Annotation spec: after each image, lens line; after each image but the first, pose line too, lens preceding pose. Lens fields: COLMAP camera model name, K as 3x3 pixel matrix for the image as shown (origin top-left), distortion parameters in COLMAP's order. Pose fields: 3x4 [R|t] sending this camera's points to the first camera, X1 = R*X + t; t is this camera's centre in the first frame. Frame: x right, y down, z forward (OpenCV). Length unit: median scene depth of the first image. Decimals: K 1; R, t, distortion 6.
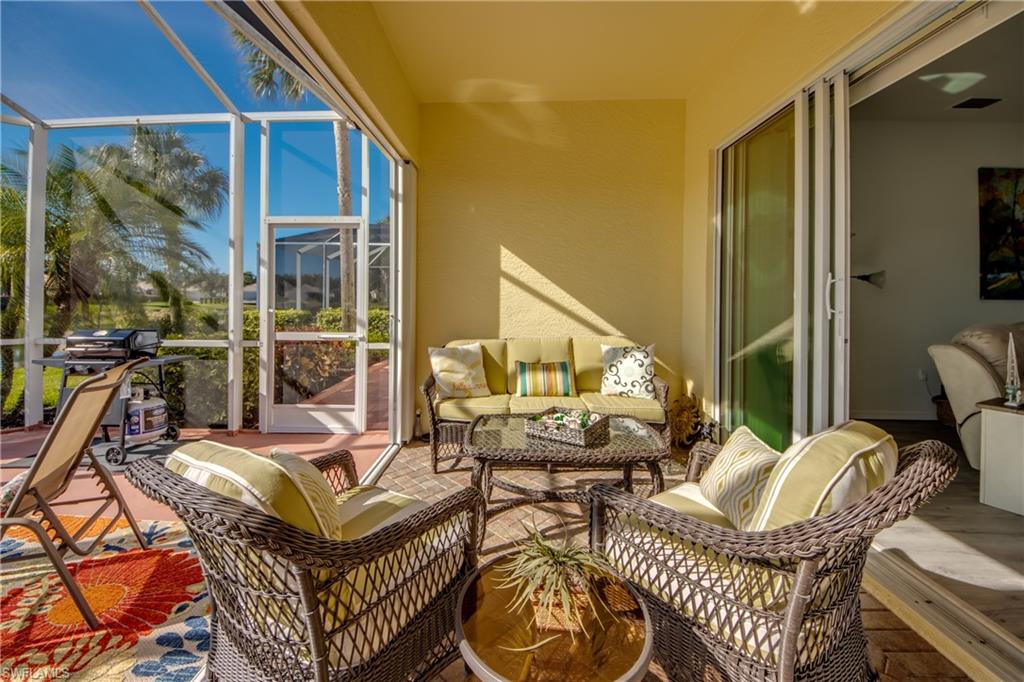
lens RADIAL K [[410.0, 0, 510.3], [0, 410.0, 296.7], [0, 0, 1]] dist [0.020287, -0.016591]
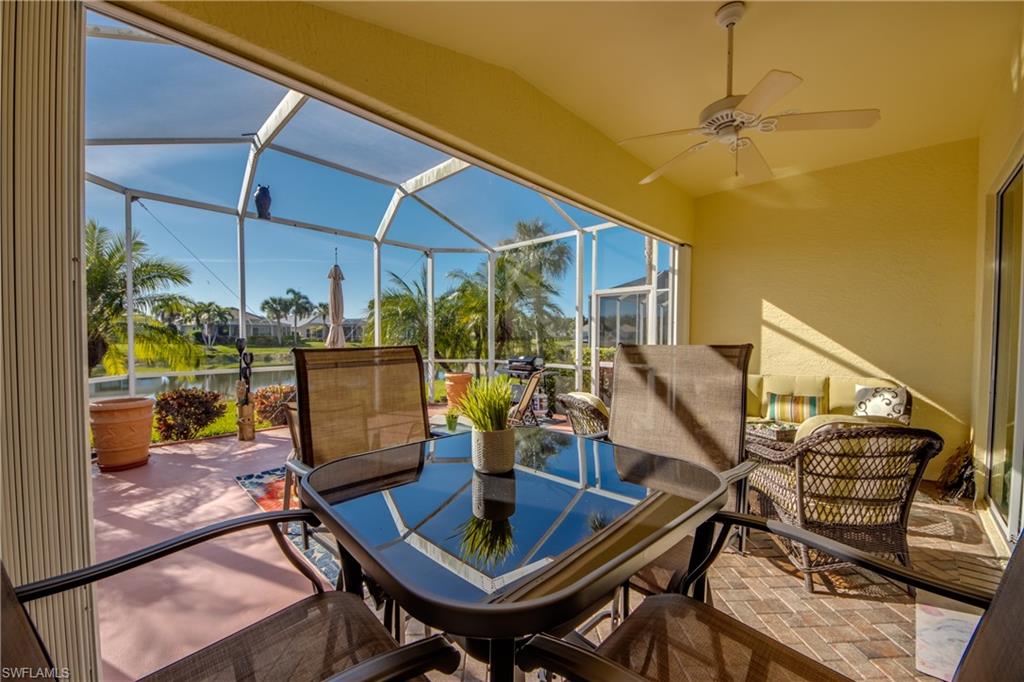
lens RADIAL K [[405.4, 0, 517.6], [0, 405.4, 338.4], [0, 0, 1]] dist [0.024829, -0.018189]
pose [[0.750767, 0.005545, -0.660544, 0.253934], [-0.000778, 0.999971, 0.007510, -0.017925], [0.660567, -0.005124, 0.750750, -0.432868]]
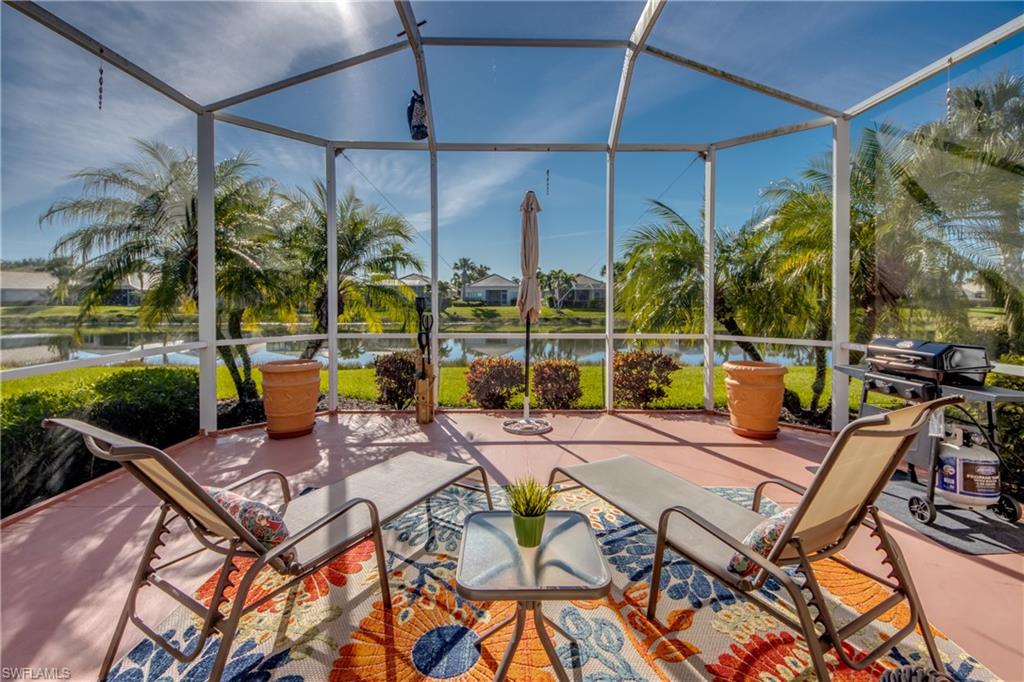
lens RADIAL K [[447.5, 0, 490.4], [0, 447.5, 298.6], [0, 0, 1]] dist [-0.001370, -0.007265]
pose [[0.016018, -0.003633, -0.999865, -0.137147], [-0.001842, 0.999992, -0.003663, 0.004661], [0.999870, 0.001900, 0.016011, 0.167570]]
